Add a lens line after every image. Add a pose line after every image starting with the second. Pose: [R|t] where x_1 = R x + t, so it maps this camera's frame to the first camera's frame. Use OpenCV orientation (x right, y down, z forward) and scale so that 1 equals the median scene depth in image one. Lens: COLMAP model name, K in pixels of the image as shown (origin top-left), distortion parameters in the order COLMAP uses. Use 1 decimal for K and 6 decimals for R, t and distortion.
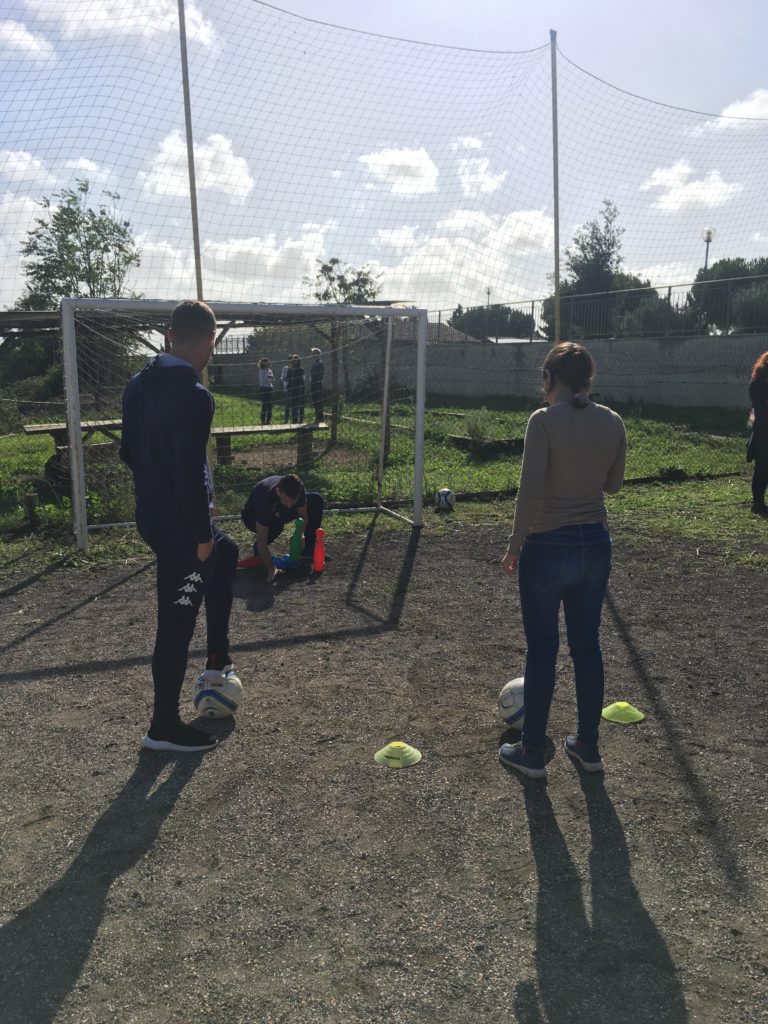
lens RADIAL K [[878.8, 0, 384.0], [0, 878.8, 512.0], [0, 0, 1]] dist [0.104381, -0.171200]
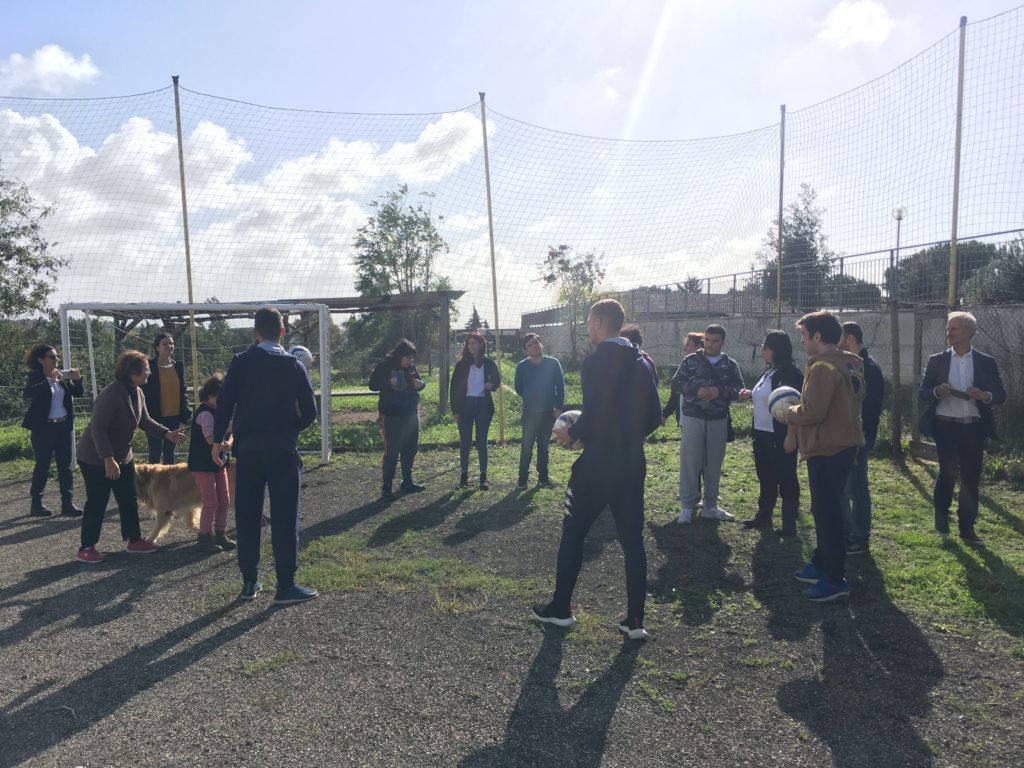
lens RADIAL K [[878.8, 0, 512.0], [0, 878.8, 384.0], [0, 0, 1]] dist [0.104381, -0.171200]
pose [[0.958991, 0.013125, -0.283131, 0.211606], [-0.044112, 0.993667, -0.103347, 0.006227], [0.279982, 0.111598, 0.953497, -0.062838]]
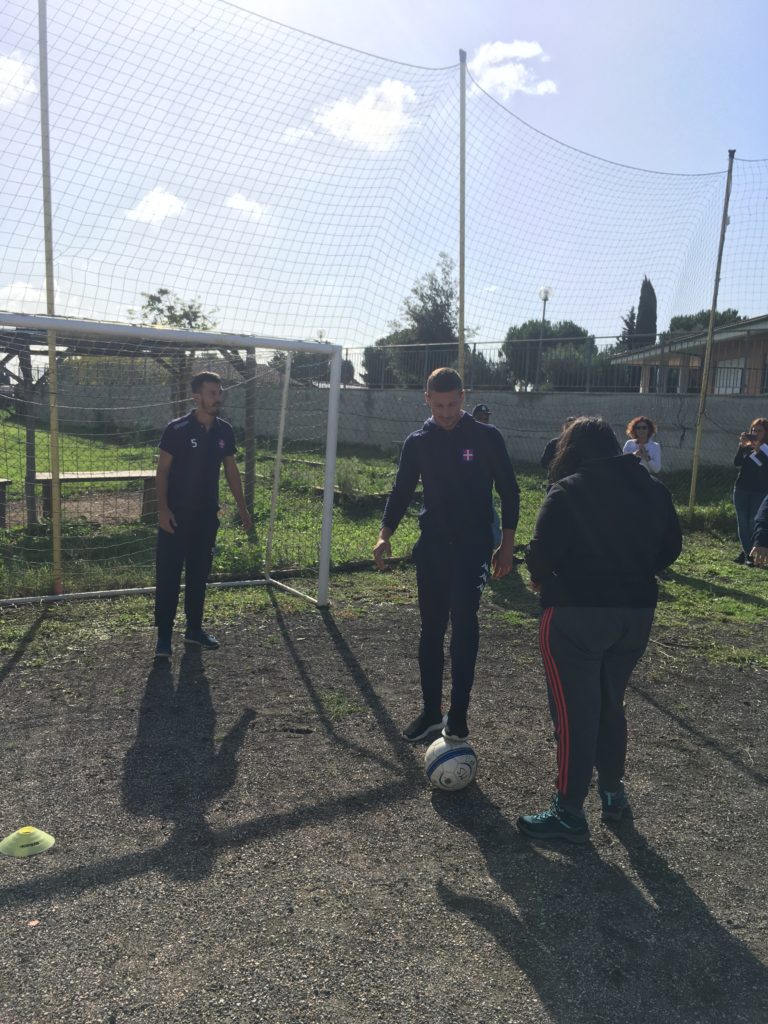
lens RADIAL K [[879.5, 0, 377.8], [0, 879.5, 506.9], [0, 0, 1]] dist [0.071584, -0.100186]
pose [[0.977527, 0.020310, 0.209829, -0.027051], [-0.009271, 0.998527, -0.053460, -0.010303], [-0.210606, 0.050313, 0.976275, 0.057919]]
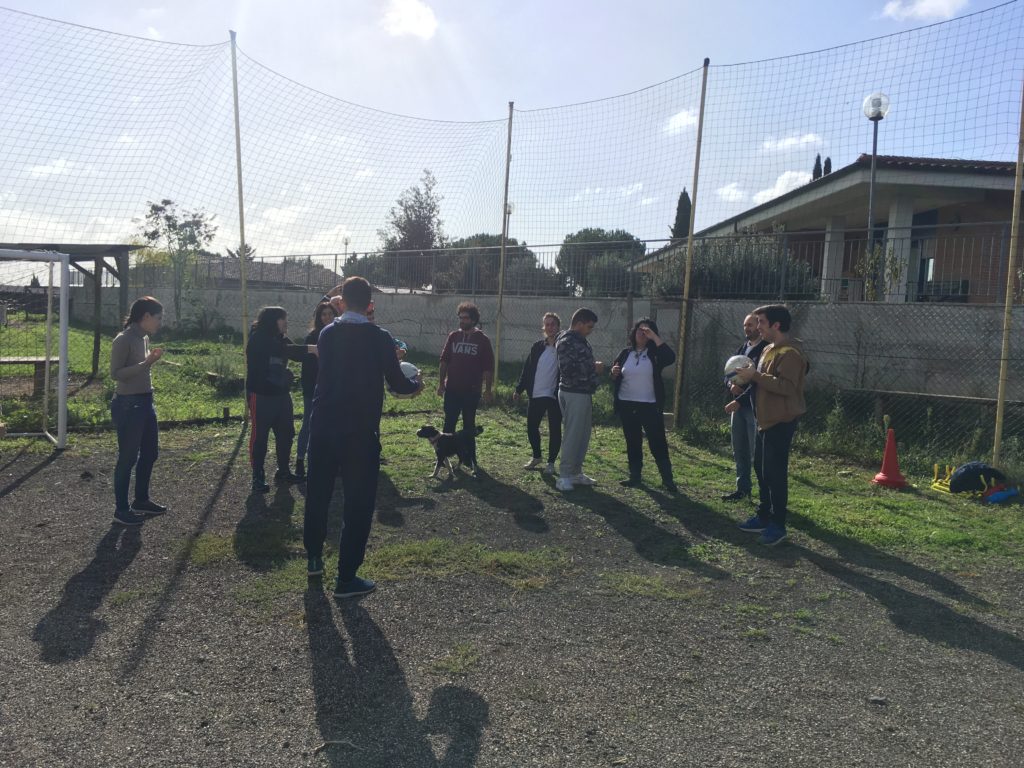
lens RADIAL K [[888.7, 0, 514.3], [0, 888.7, 372.0], [0, 0, 1]] dist [0.042897, -0.008549]
pose [[0.970984, 0.031097, 0.237113, 0.098530], [-0.007599, 0.995021, -0.099377, 0.008686], [-0.239023, 0.094692, 0.966386, -0.067944]]
